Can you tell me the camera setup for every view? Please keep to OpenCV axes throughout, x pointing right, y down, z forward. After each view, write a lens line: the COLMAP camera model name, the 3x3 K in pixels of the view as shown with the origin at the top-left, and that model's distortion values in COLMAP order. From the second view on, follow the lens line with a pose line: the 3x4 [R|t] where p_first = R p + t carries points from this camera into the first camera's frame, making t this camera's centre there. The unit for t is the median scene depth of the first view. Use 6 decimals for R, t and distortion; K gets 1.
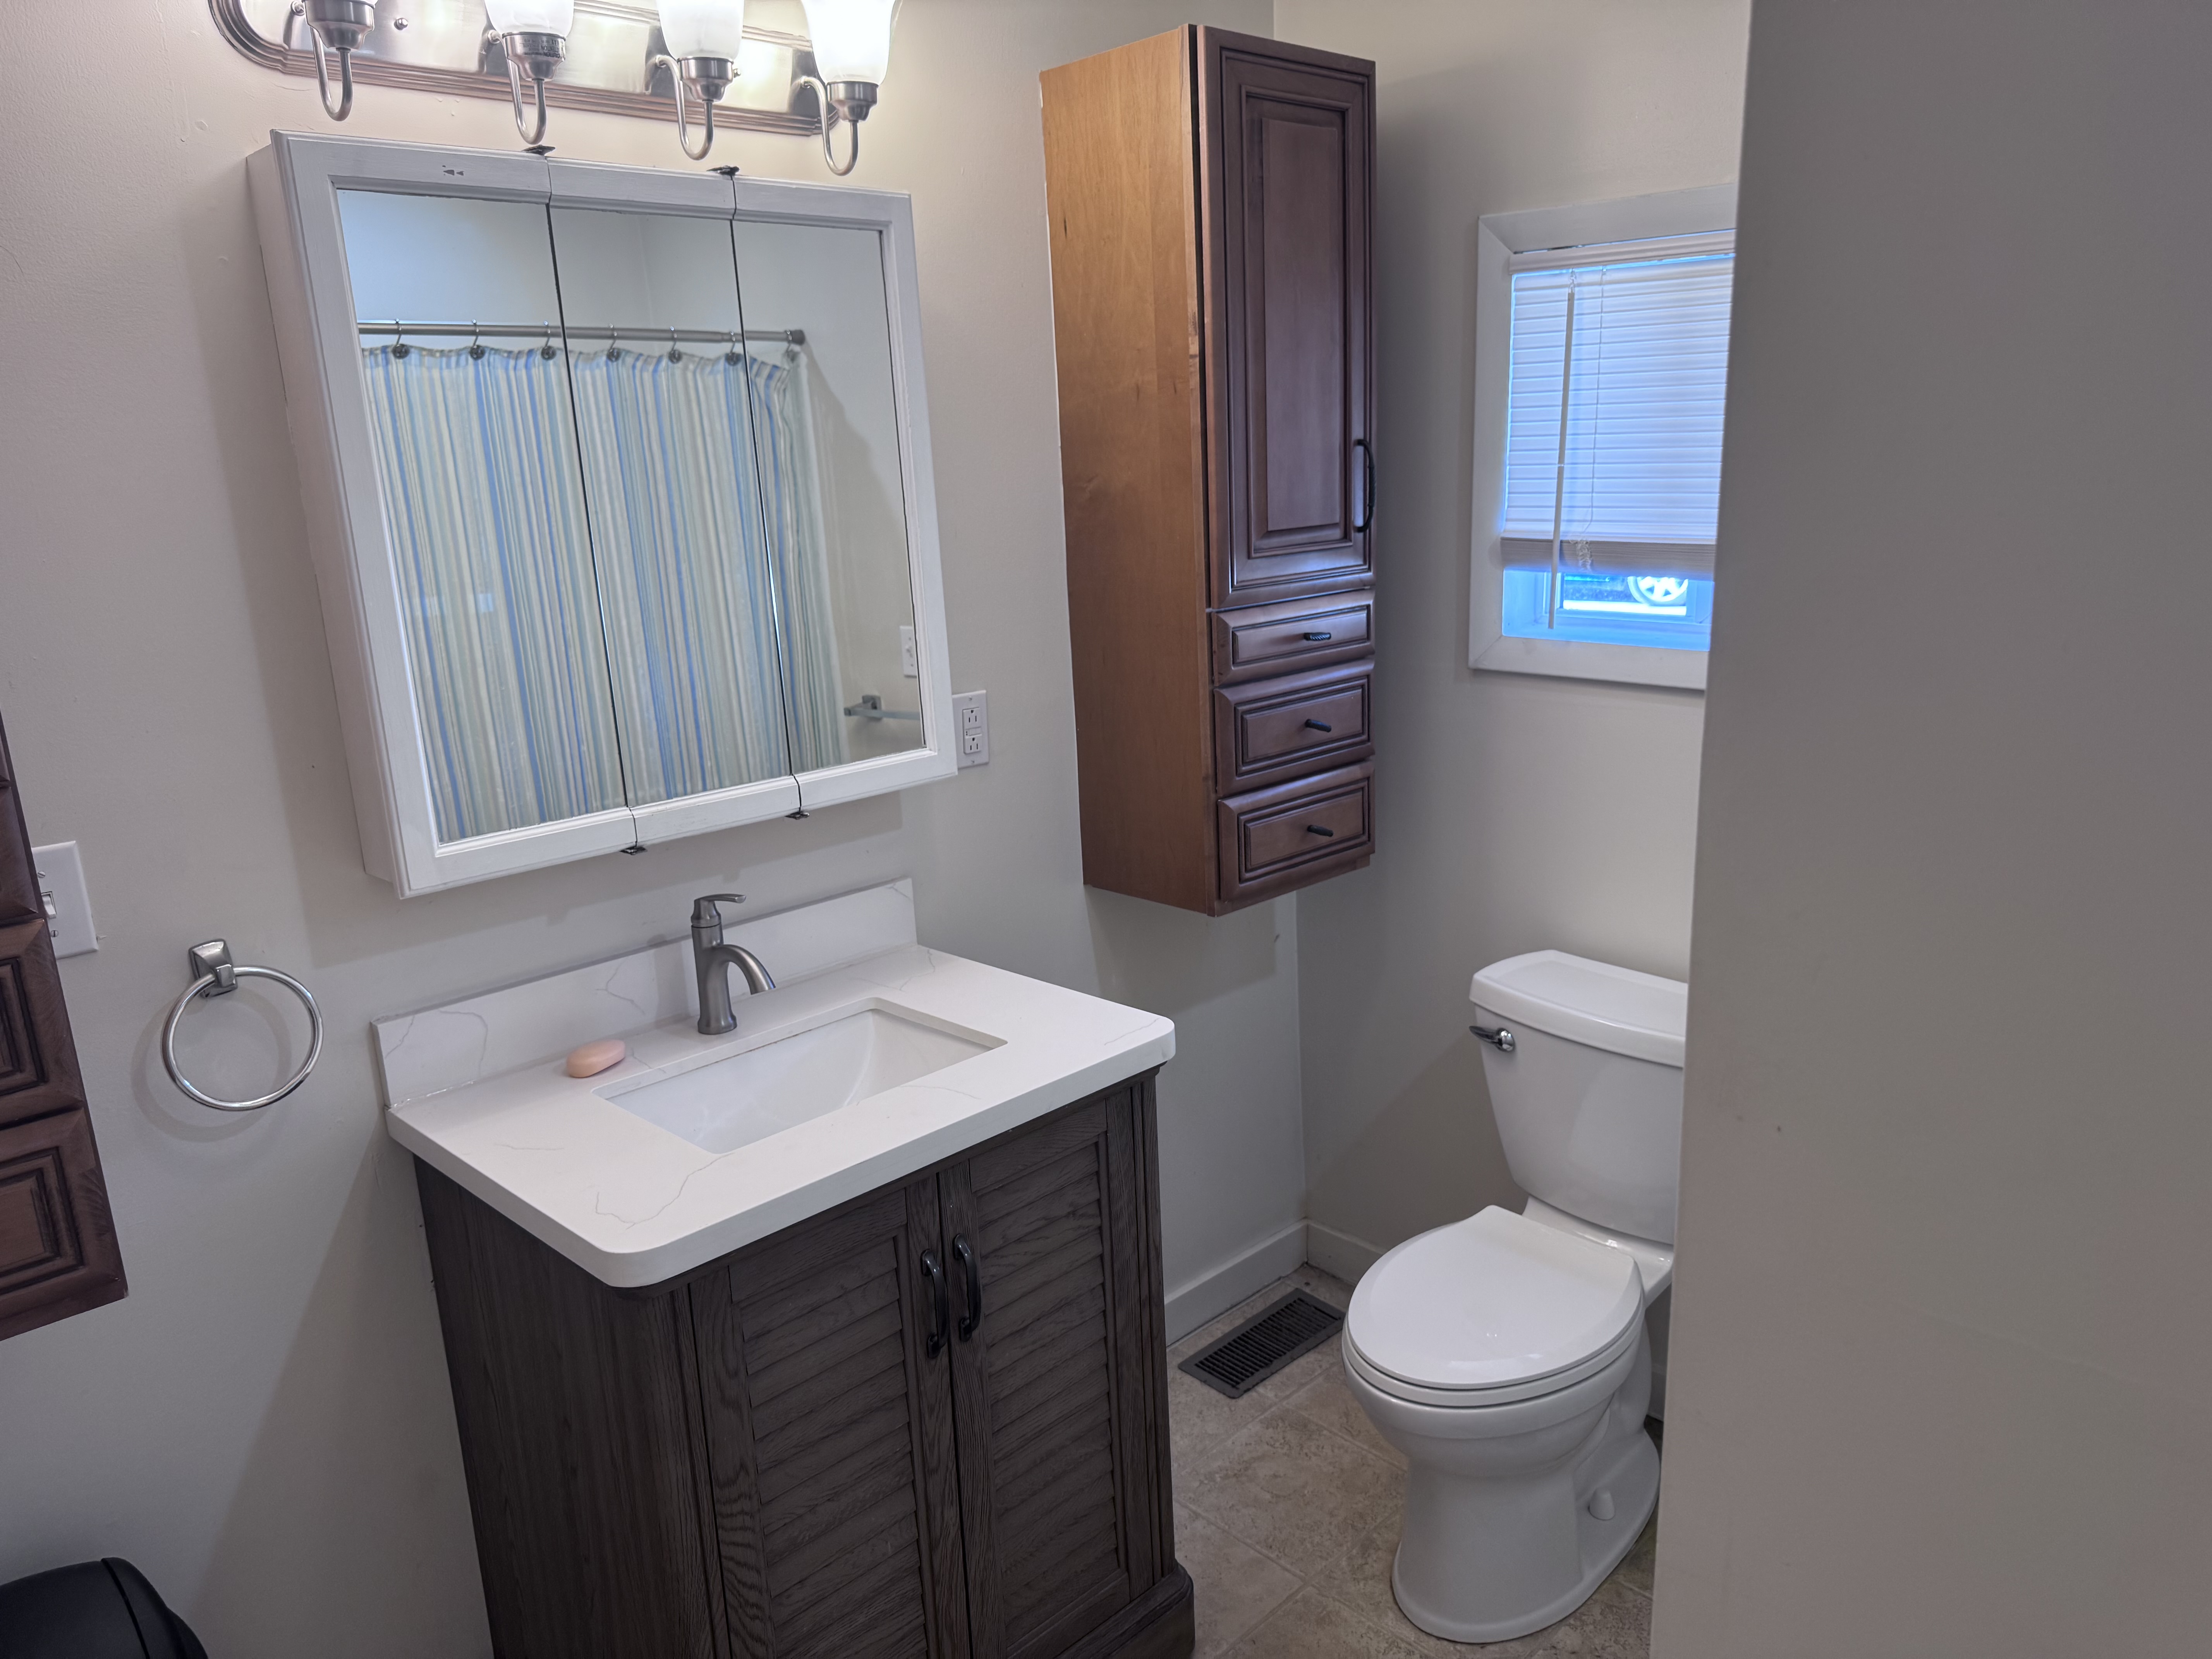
lens RADIAL K [[1489.3, 0, 1110.5], [0, 1489.3, 813.4], [0, 0, 1]] dist [0.109720, -0.166788]
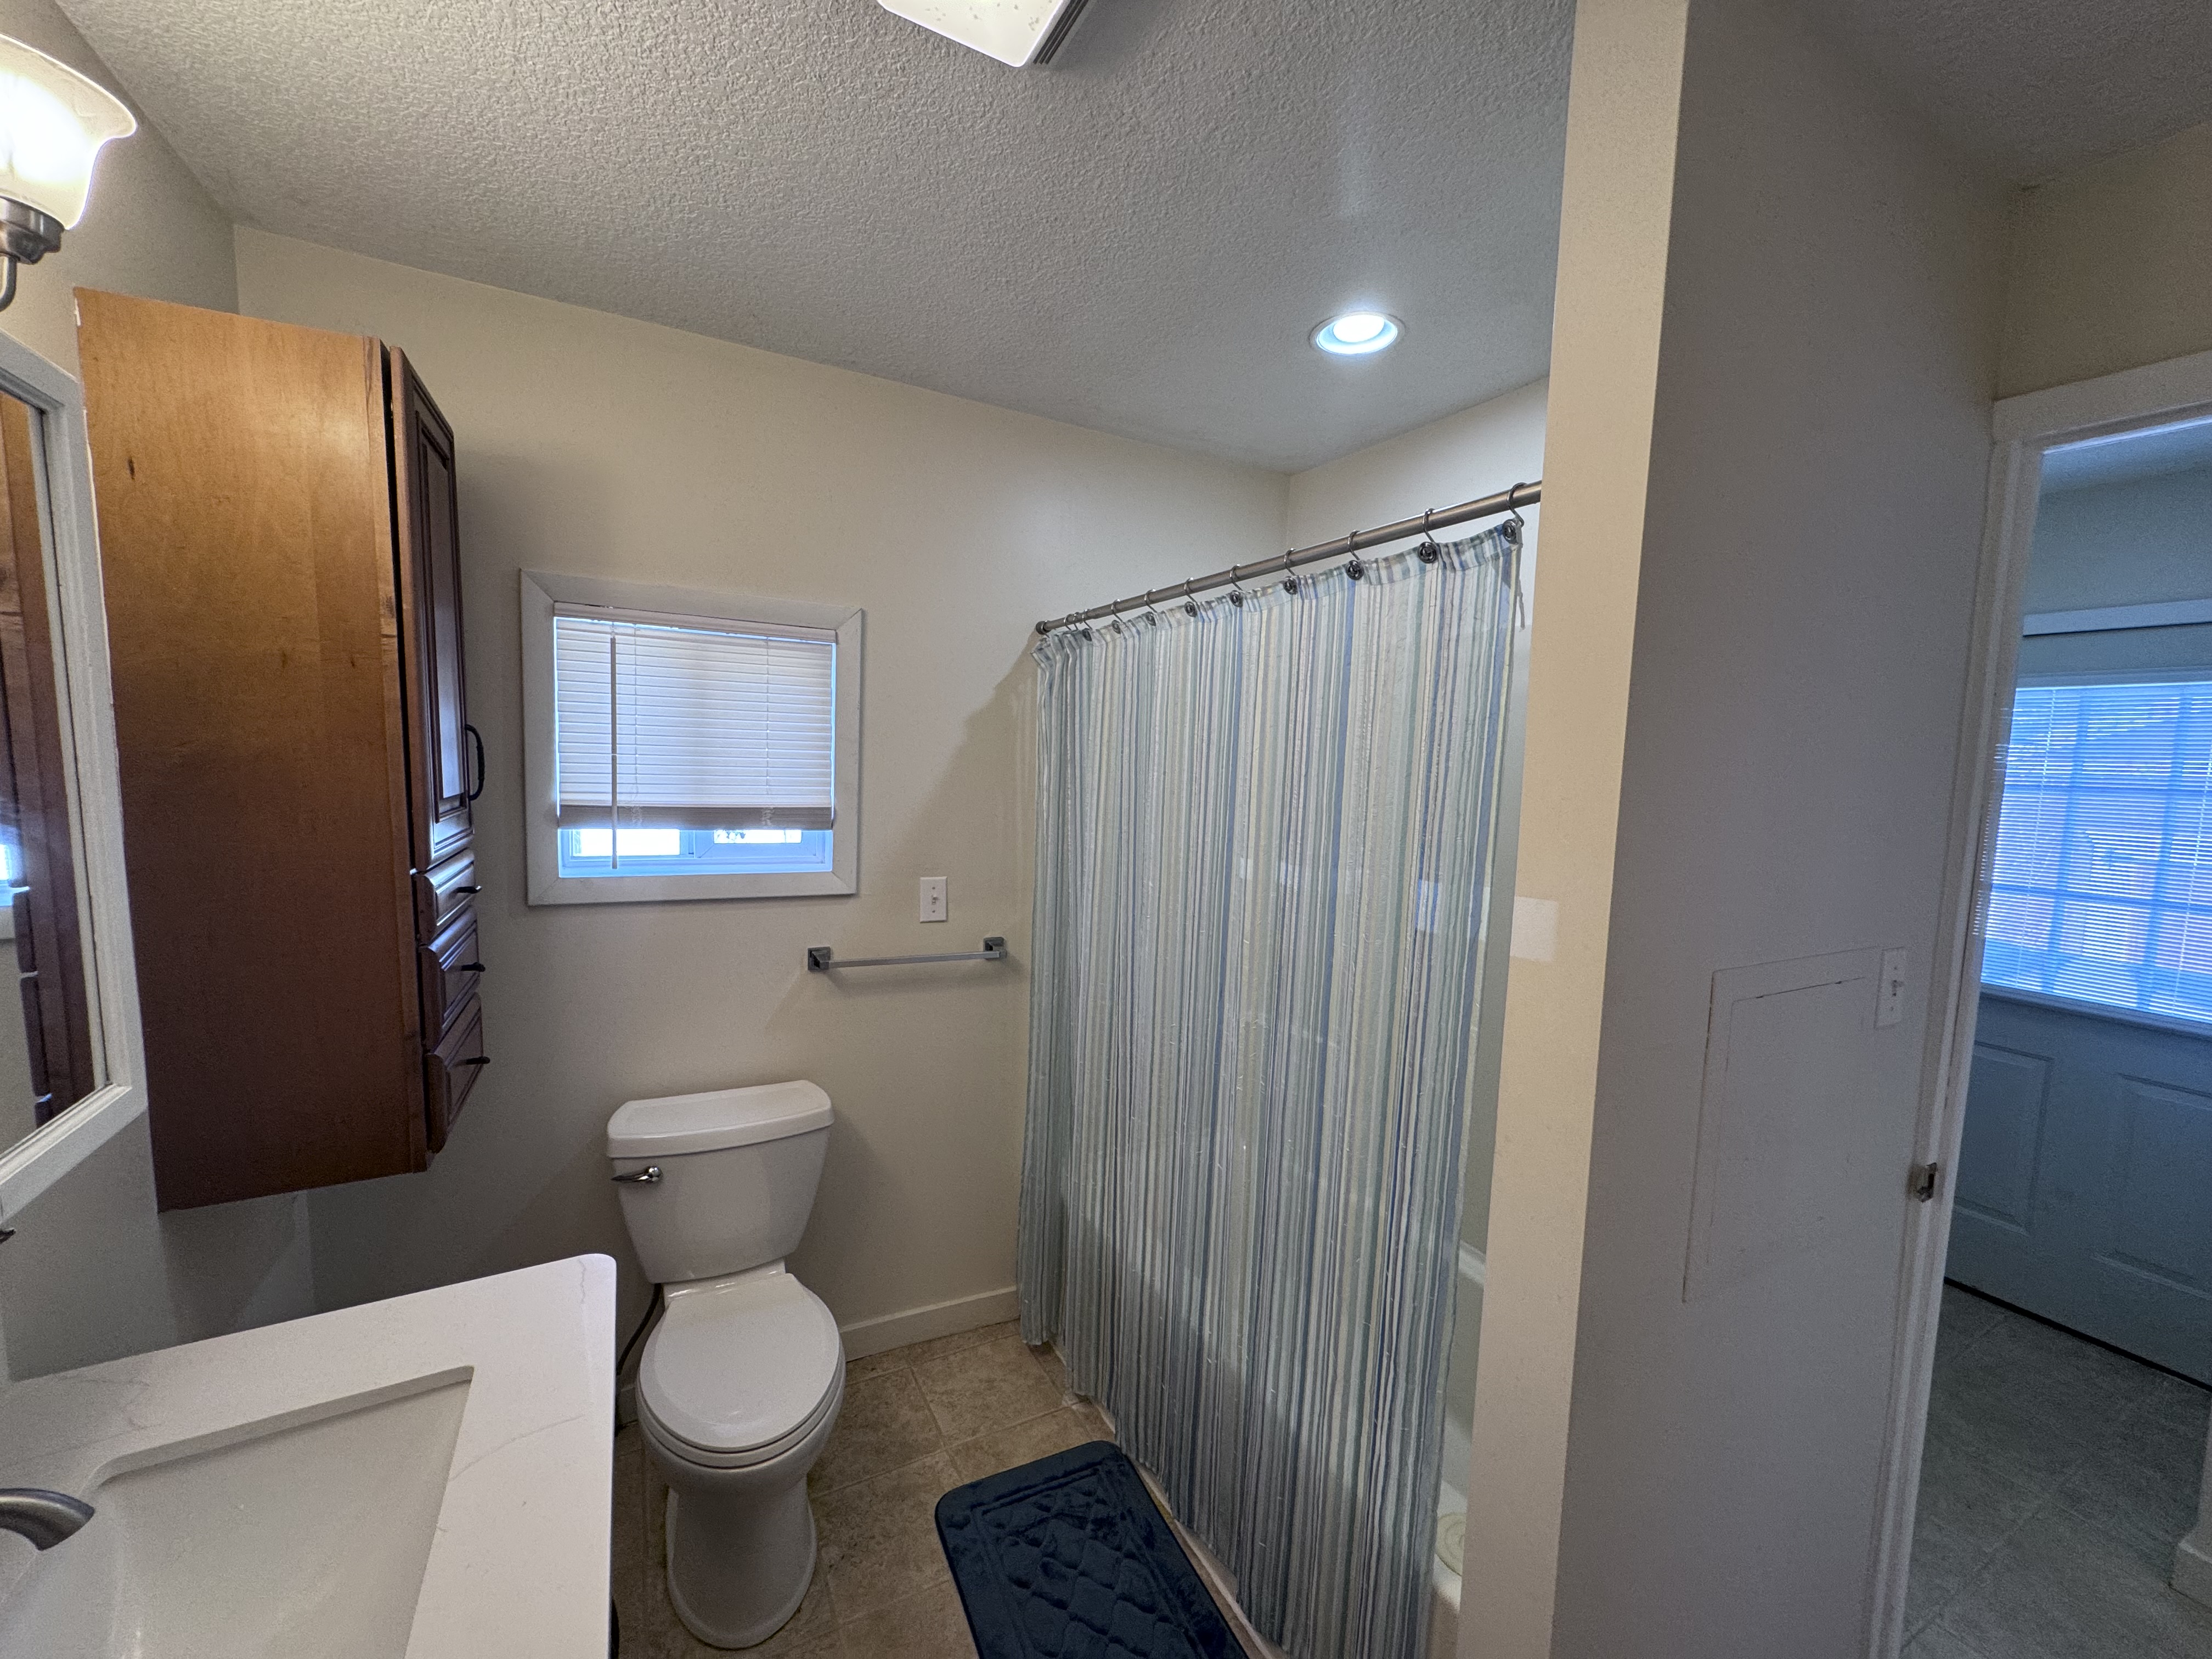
lens RADIAL K [[871.9, 0, 1099.2], [0, 871.9, 825.6], [0, 0, 1]] dist [-0.002640, -0.000089]
pose [[0.282875, -0.030292, 0.958678, -0.364951], [0.183098, 0.982826, -0.022972, -0.064797], [-0.941518, 0.182031, 0.283563, 0.359646]]
